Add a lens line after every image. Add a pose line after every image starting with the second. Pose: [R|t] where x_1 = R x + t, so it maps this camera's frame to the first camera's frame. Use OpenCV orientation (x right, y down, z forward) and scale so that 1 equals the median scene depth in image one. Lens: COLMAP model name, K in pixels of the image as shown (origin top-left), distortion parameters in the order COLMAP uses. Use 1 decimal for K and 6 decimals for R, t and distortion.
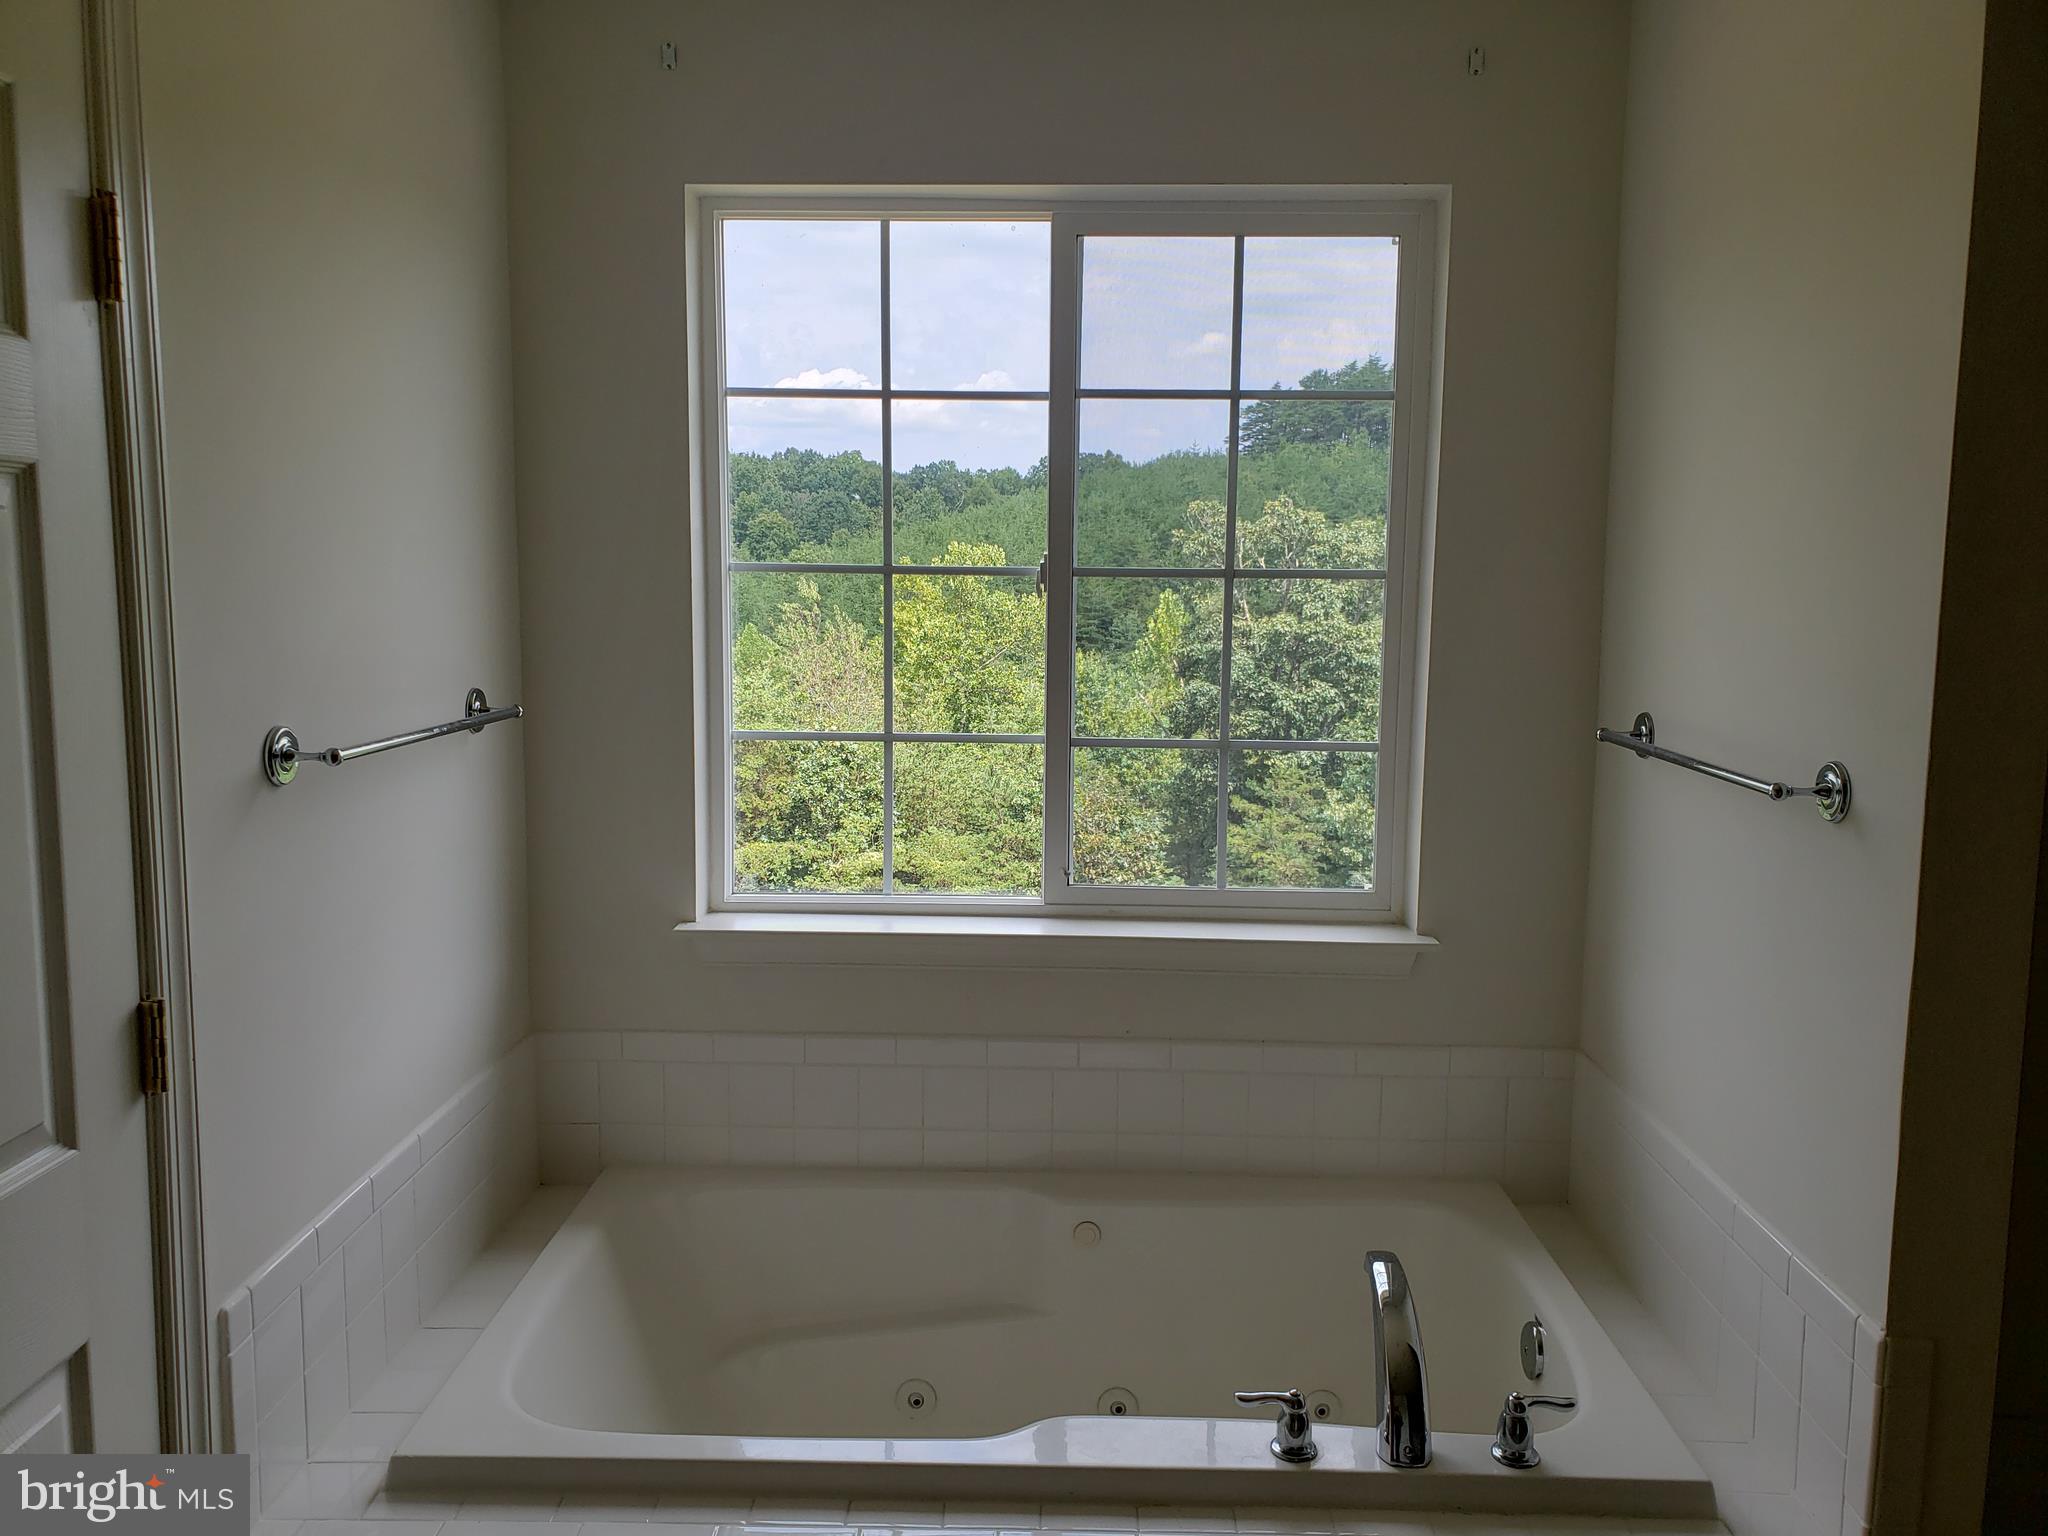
lens RADIAL K [[1615.0, 0, 1024.0], [0, 1615.0, 768.0], [0, 0, 1]] dist [0.001178, 0.006081]
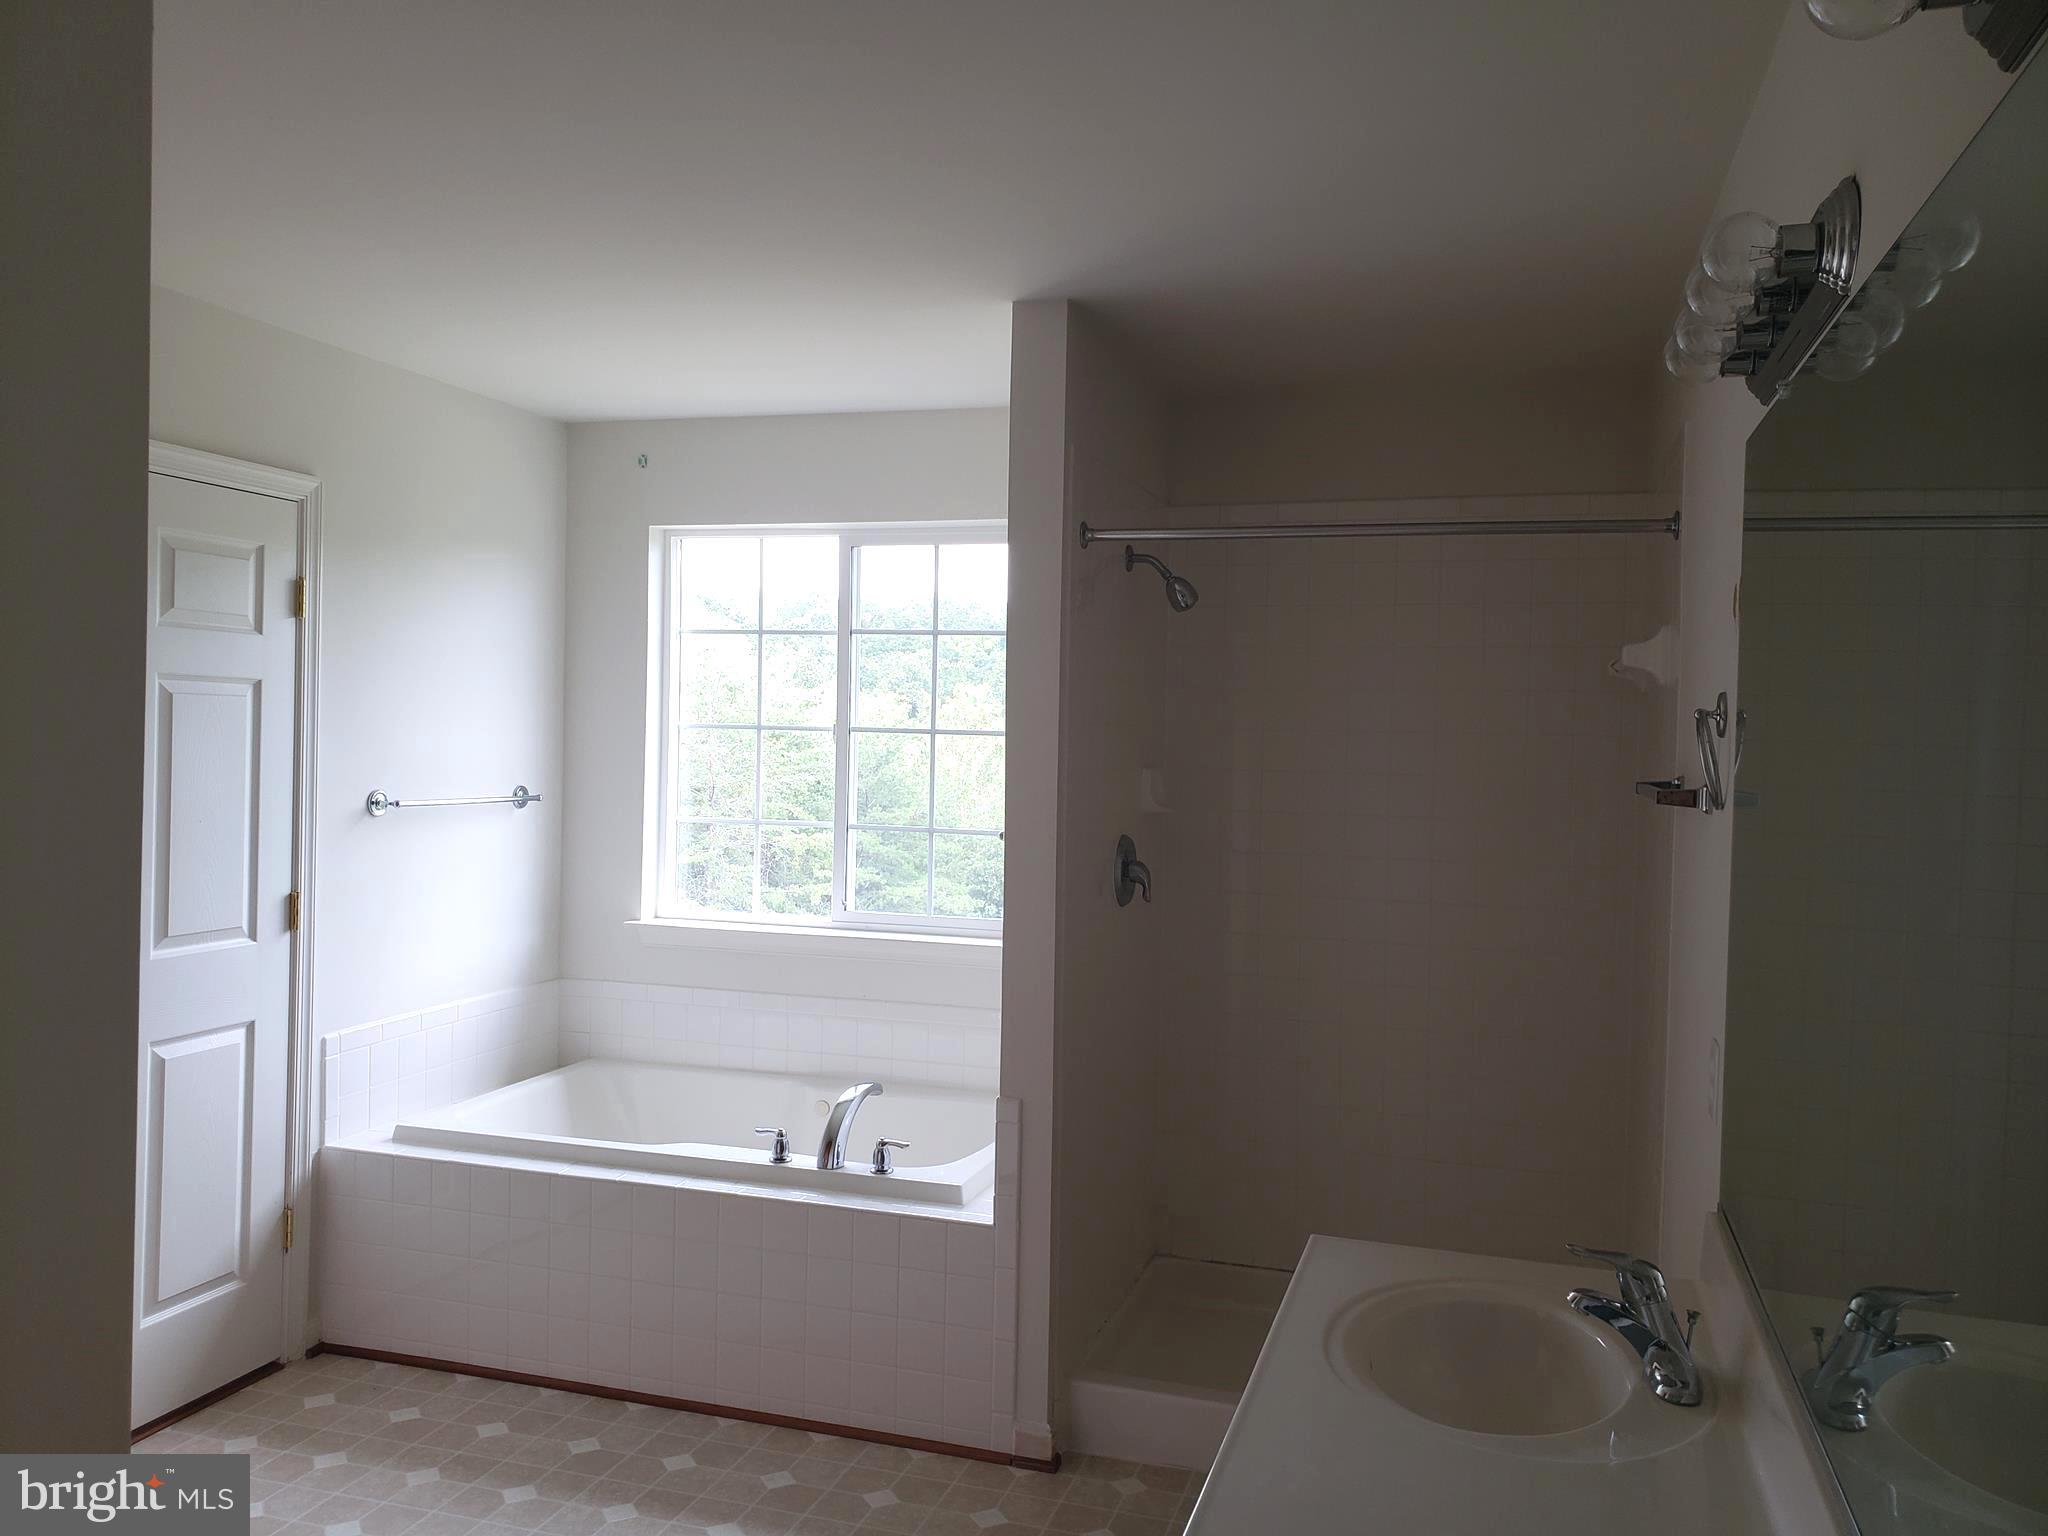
lens RADIAL K [[1615.0, 0, 1024.0], [0, 1615.0, 768.0], [0, 0, 1]] dist [0.001178, 0.006081]
pose [[0.962350, 0.019515, -0.271111, 1.014950], [-0.048589, 0.993705, -0.100944, 0.127187], [0.267435, 0.110317, 0.957240, -0.923121]]
